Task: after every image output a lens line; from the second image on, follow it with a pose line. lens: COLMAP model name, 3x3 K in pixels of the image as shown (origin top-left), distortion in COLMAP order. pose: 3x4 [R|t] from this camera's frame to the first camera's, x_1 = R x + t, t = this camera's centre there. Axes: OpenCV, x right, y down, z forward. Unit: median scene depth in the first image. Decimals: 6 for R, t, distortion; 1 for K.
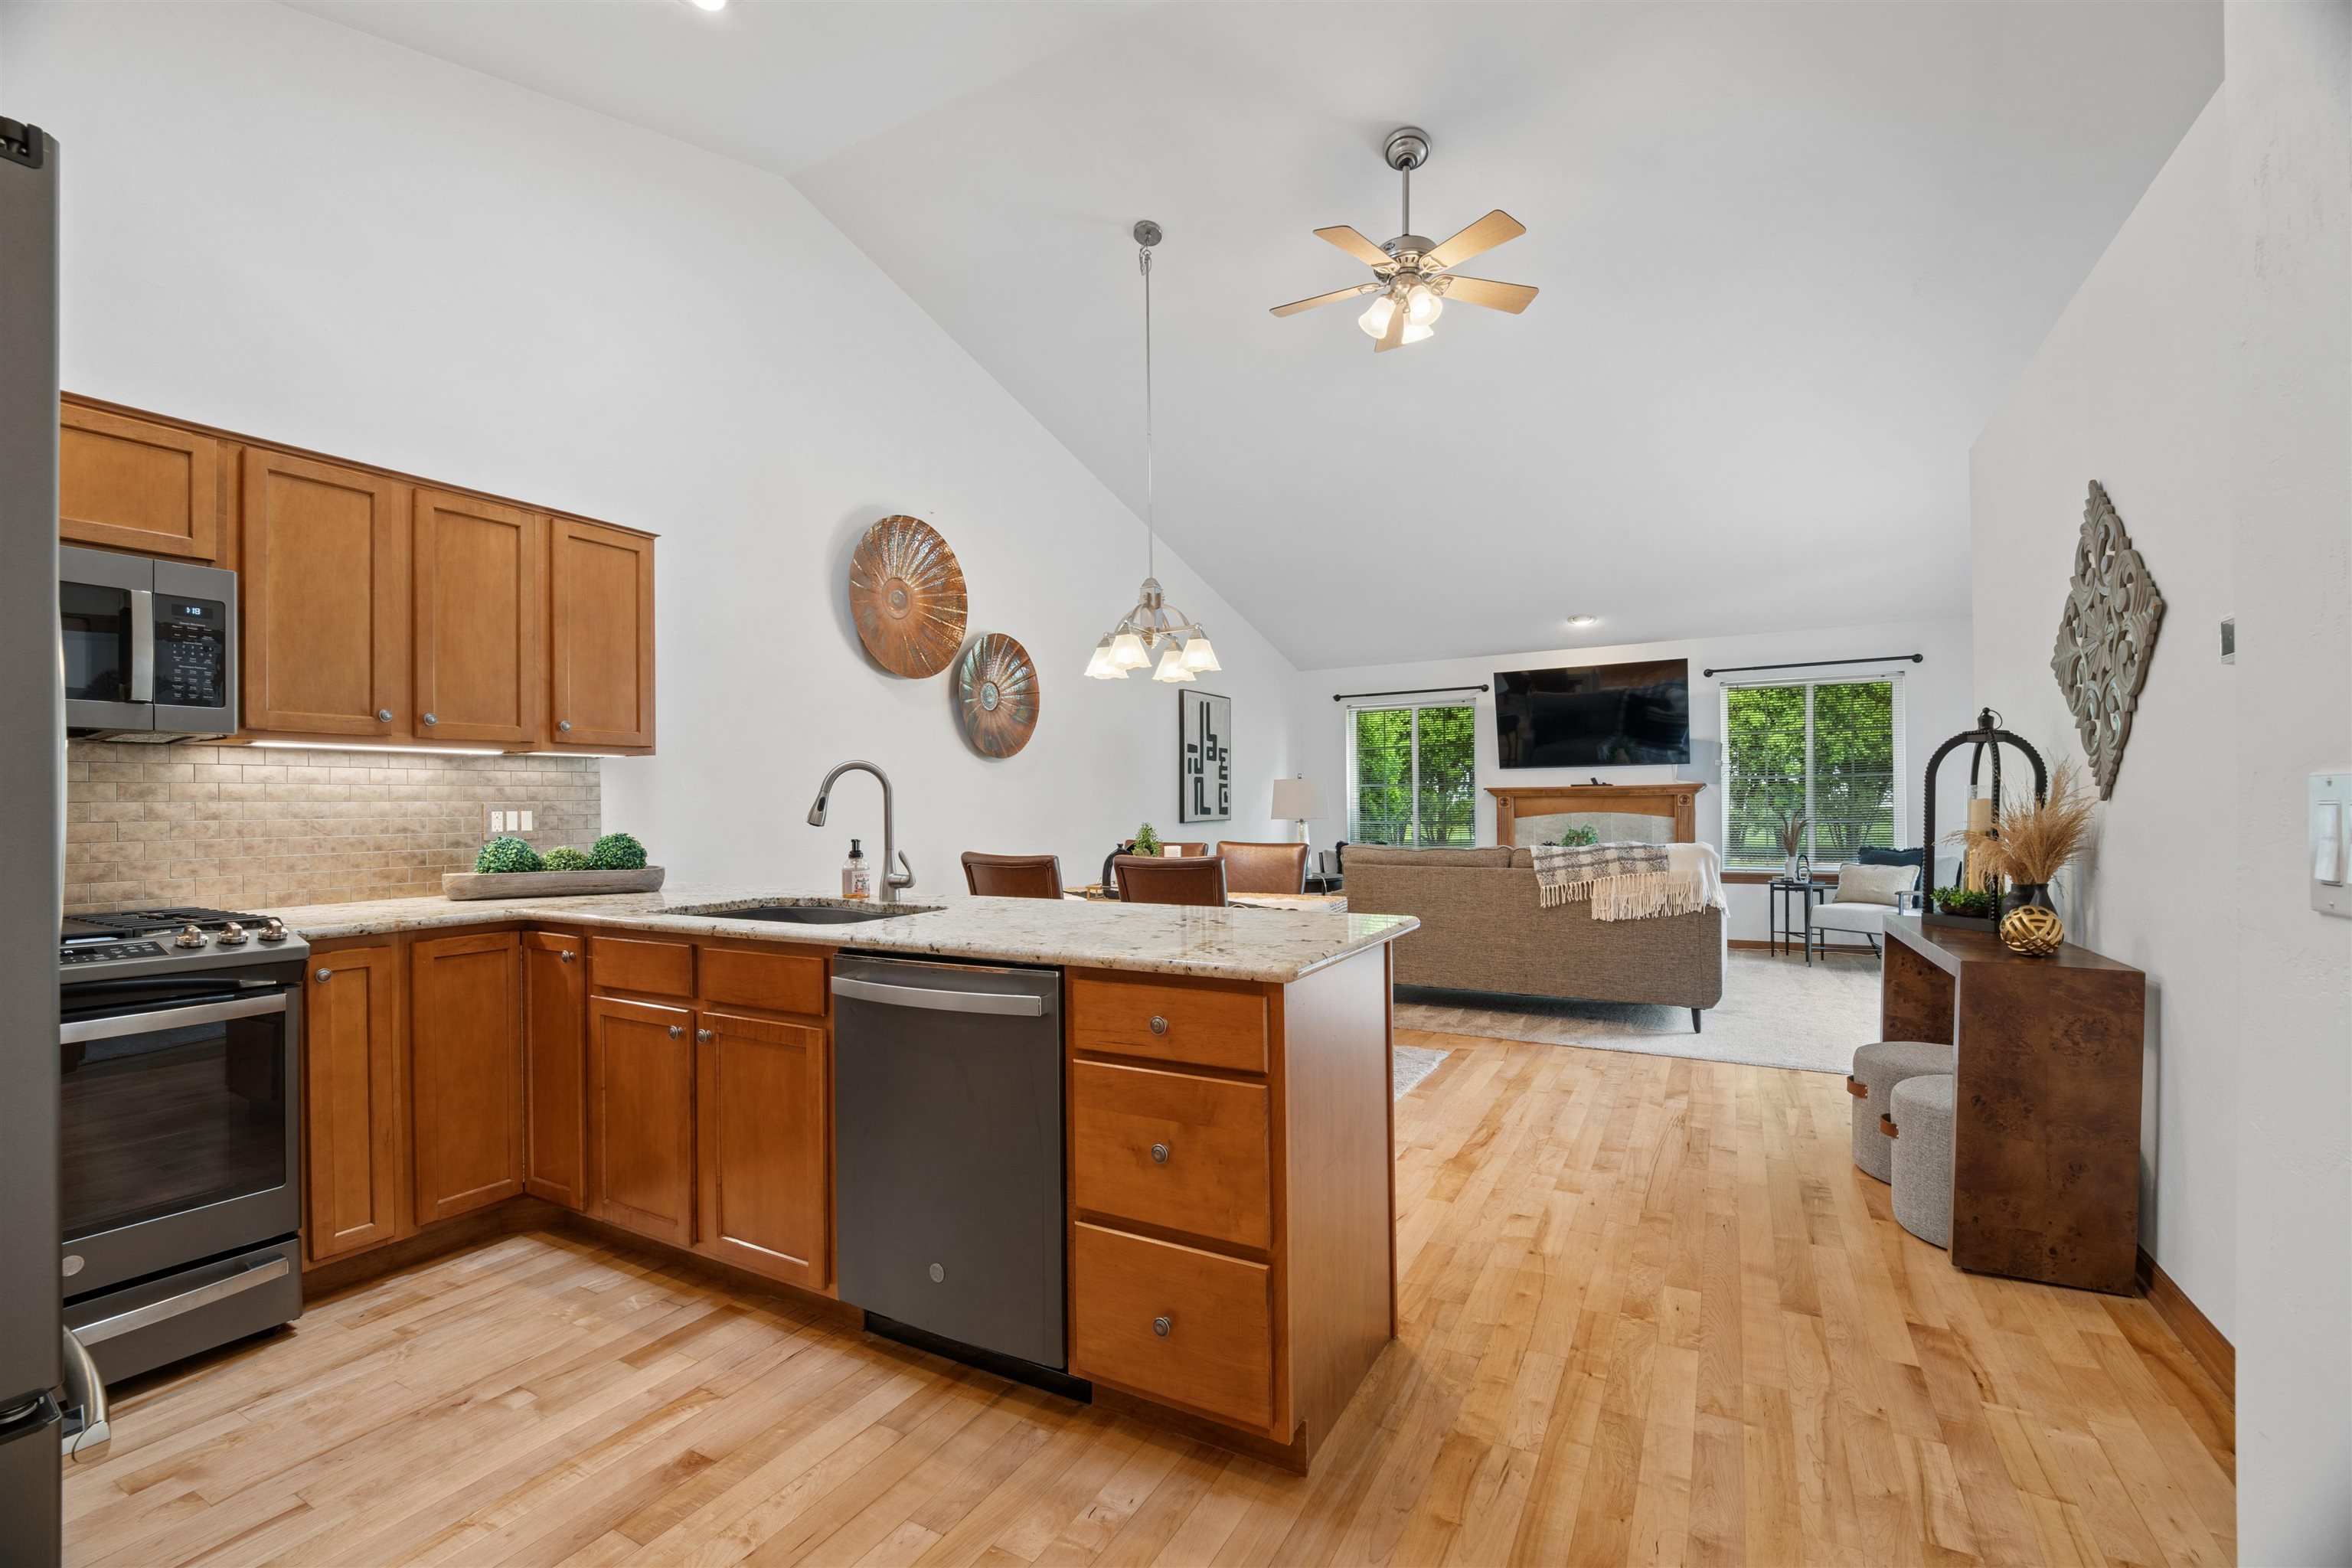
lens RADIAL K [[1005.5, 0, 1188.5], [0, 1005.5, 796.6], [0, 0, 1]] dist [-0.004069, -0.006004]
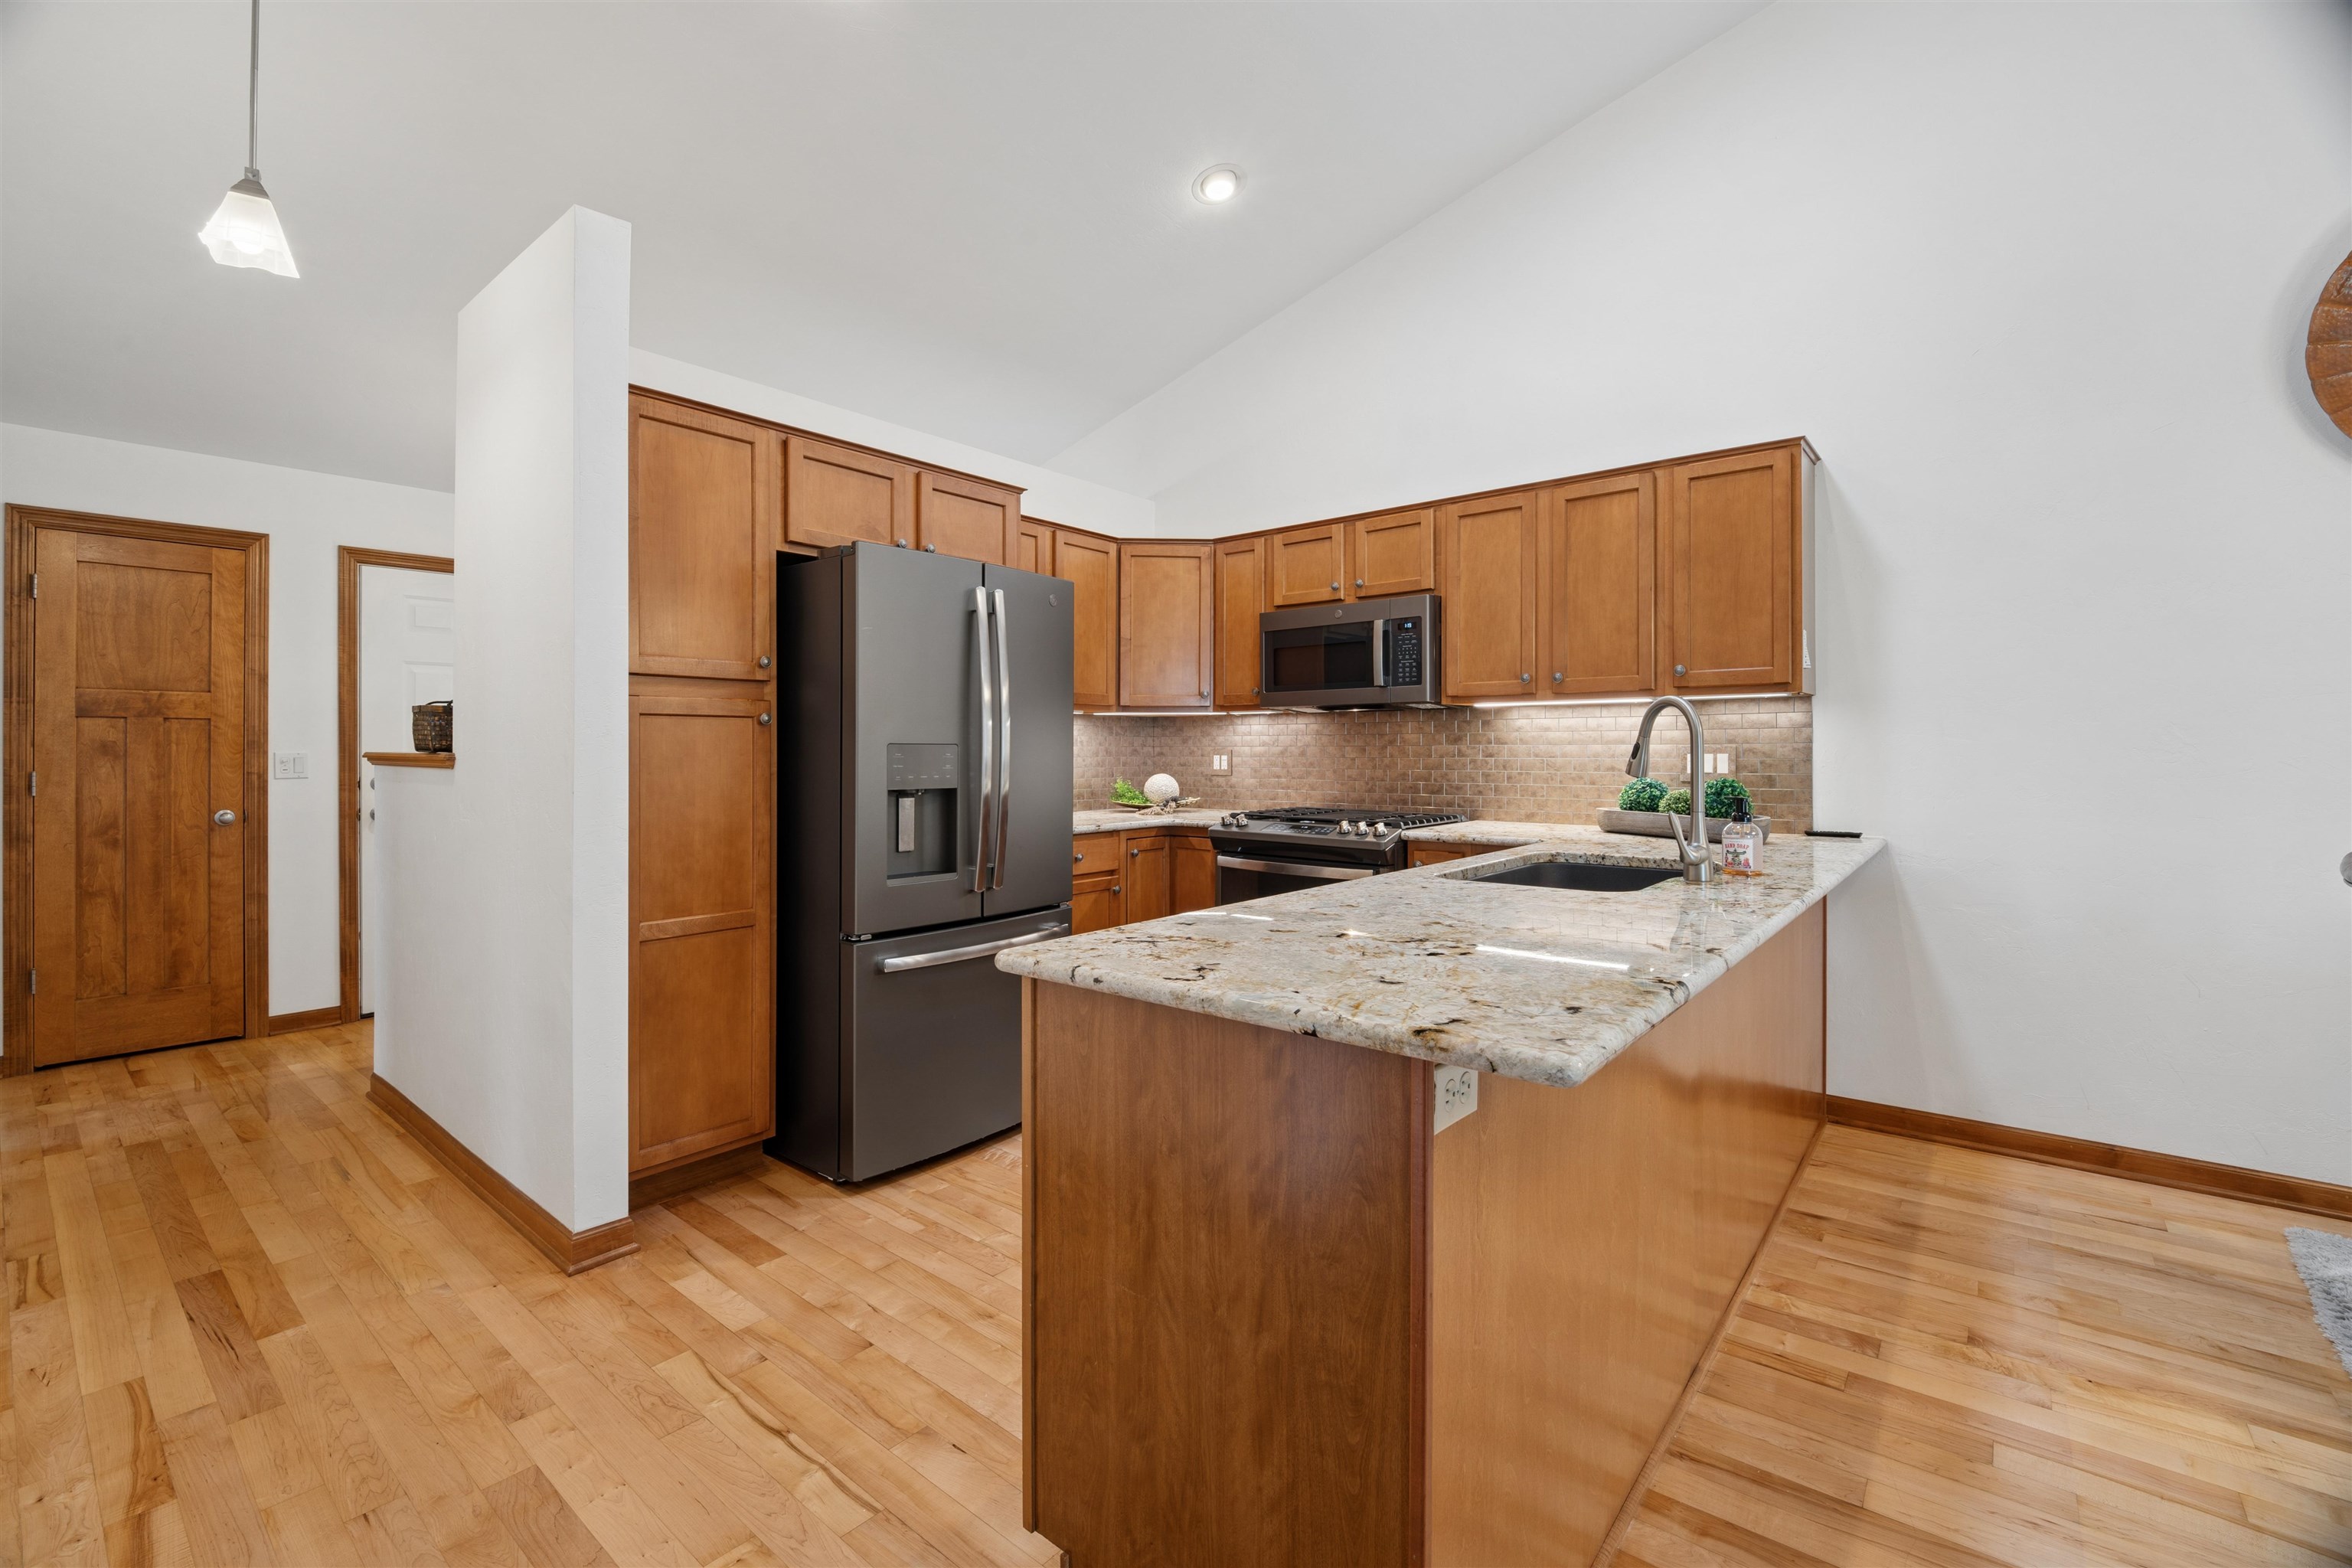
lens RADIAL K [[1005.5, 0, 1132.8], [0, 1005.5, 765.3], [0, 0, 1]] dist [-0.004069, -0.006004]
pose [[-0.233695, 0.025489, -0.971976, 0.487976], [0.012464, 0.999653, 0.023219, -0.005183], [0.972230, -0.006688, -0.233931, 0.697269]]
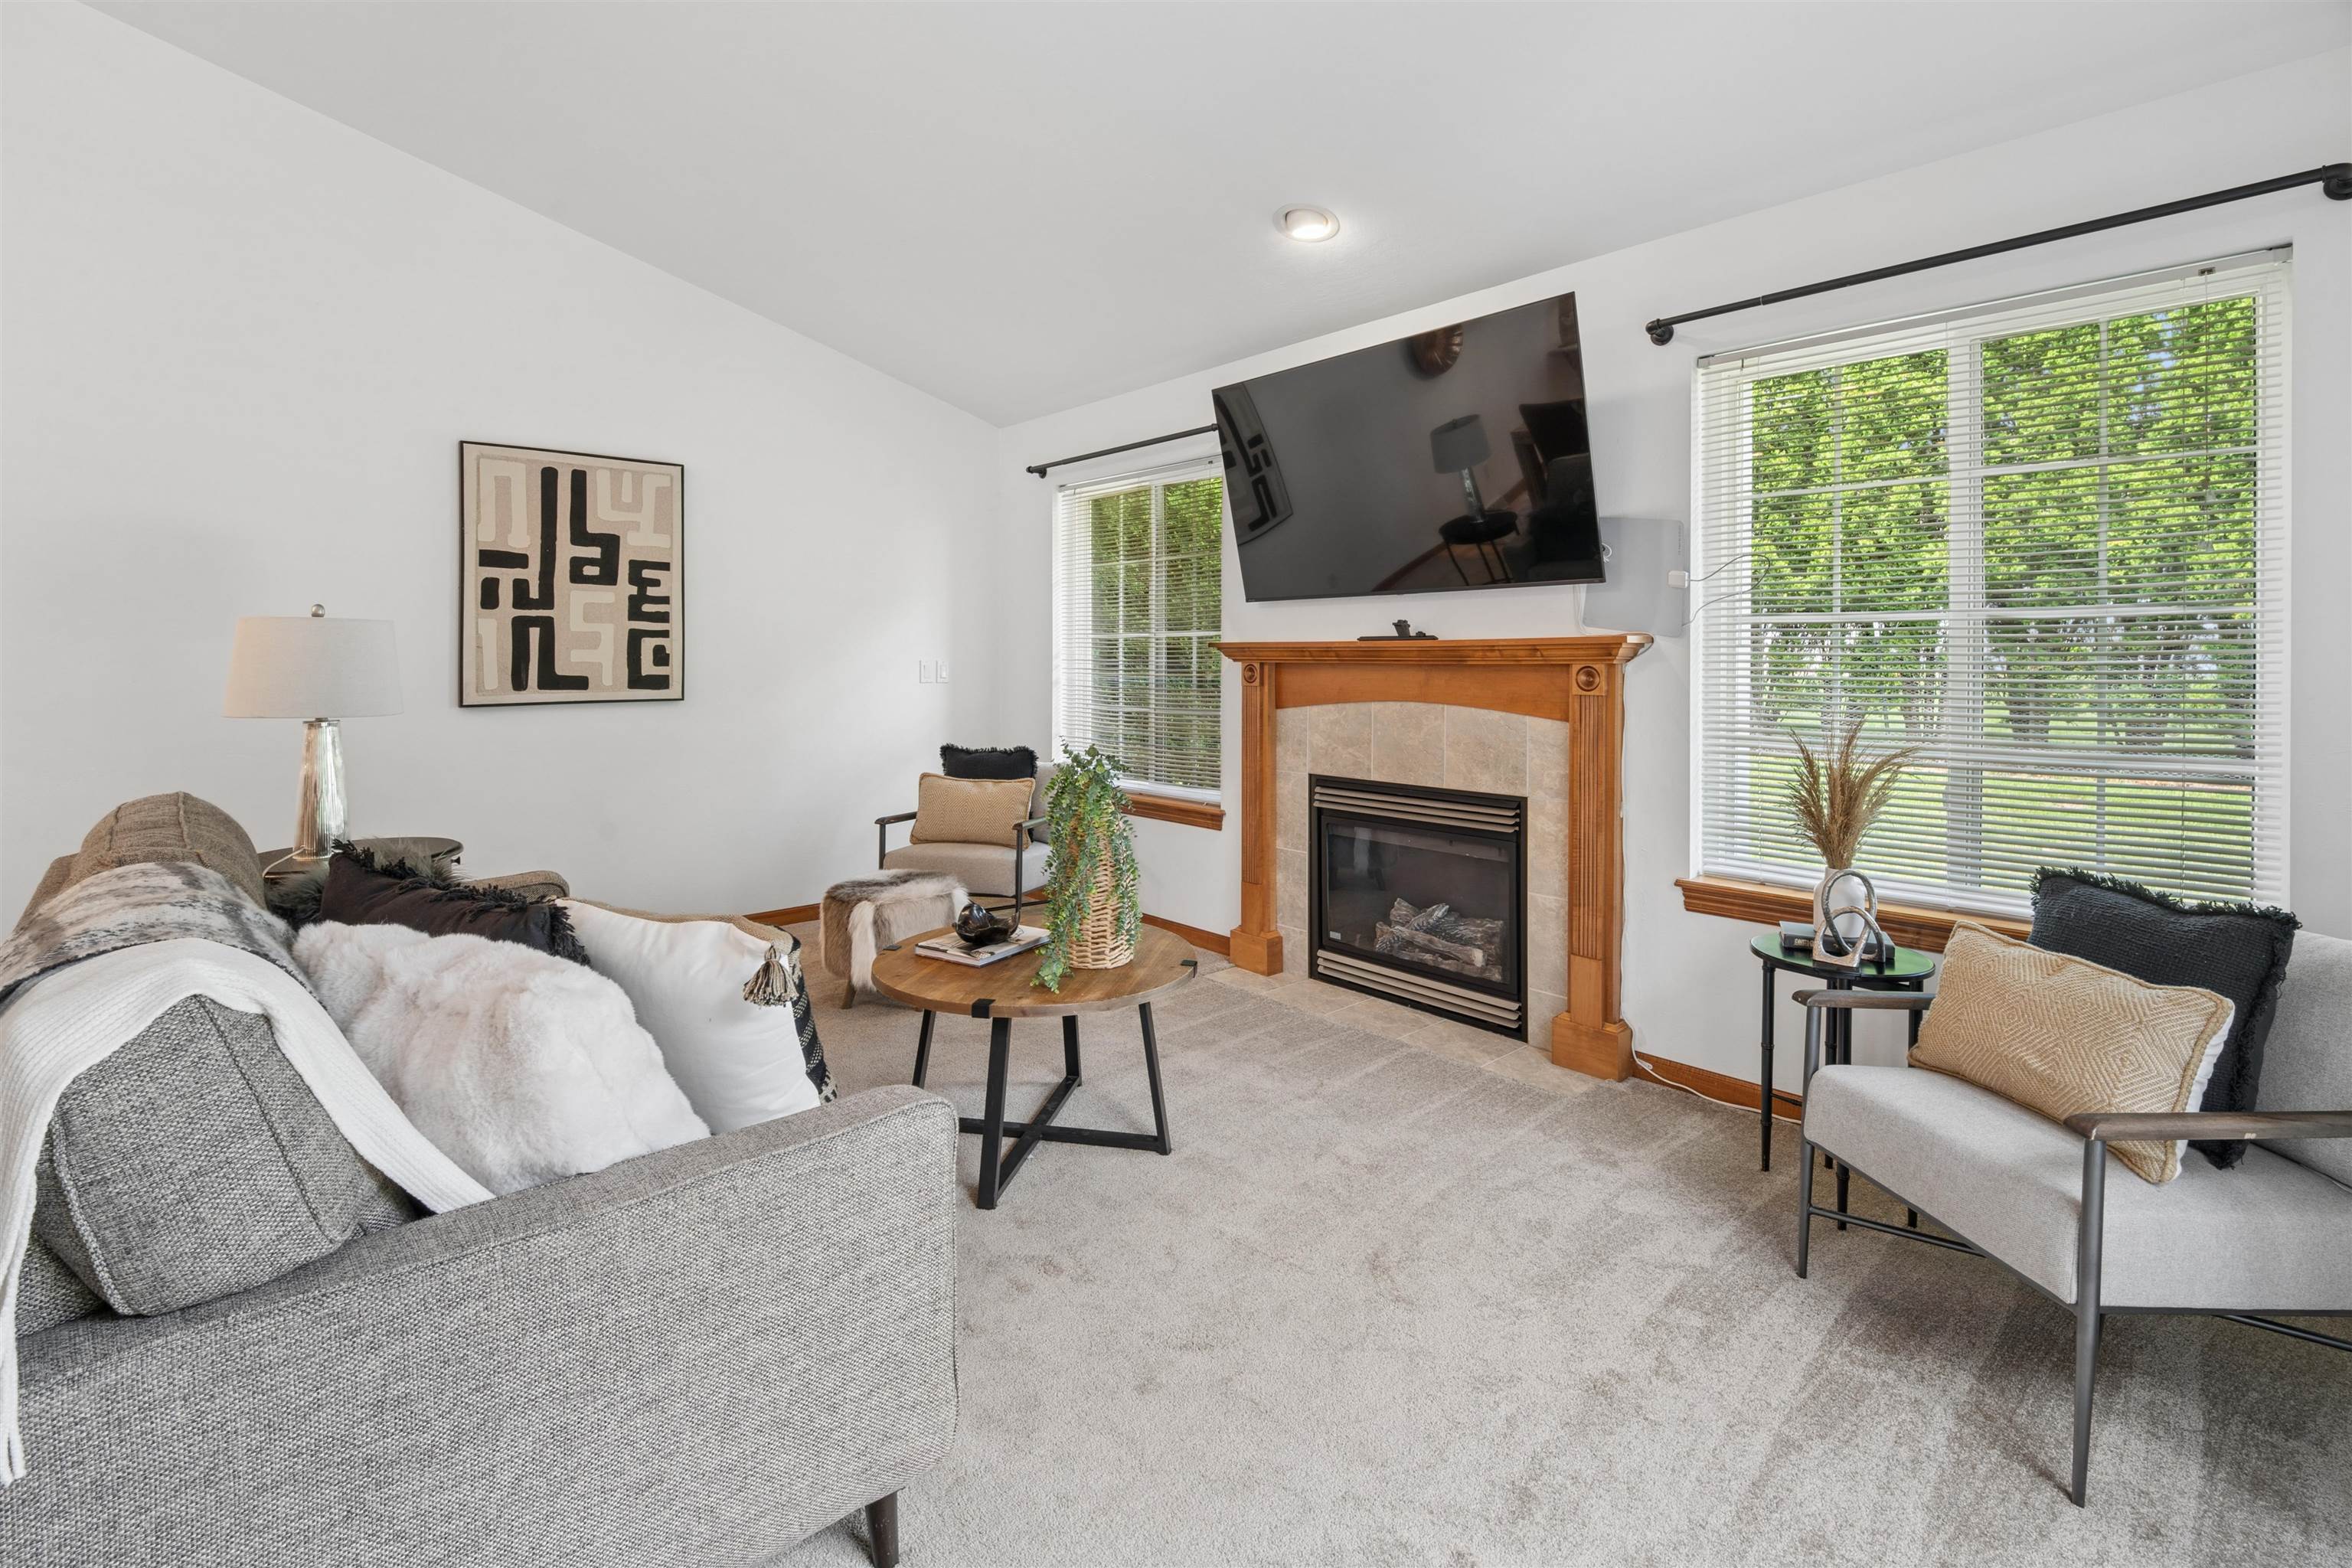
lens RADIAL K [[1005.5, 0, 1231.5], [0, 1005.5, 657.8], [0, 0, 1]] dist [-0.004069, -0.006004]
pose [[0.953274, 0.013933, -0.301785, 1.161095], [-0.011650, 0.999888, 0.009362, -0.016256], [0.301881, -0.005409, 0.953330, 1.461216]]
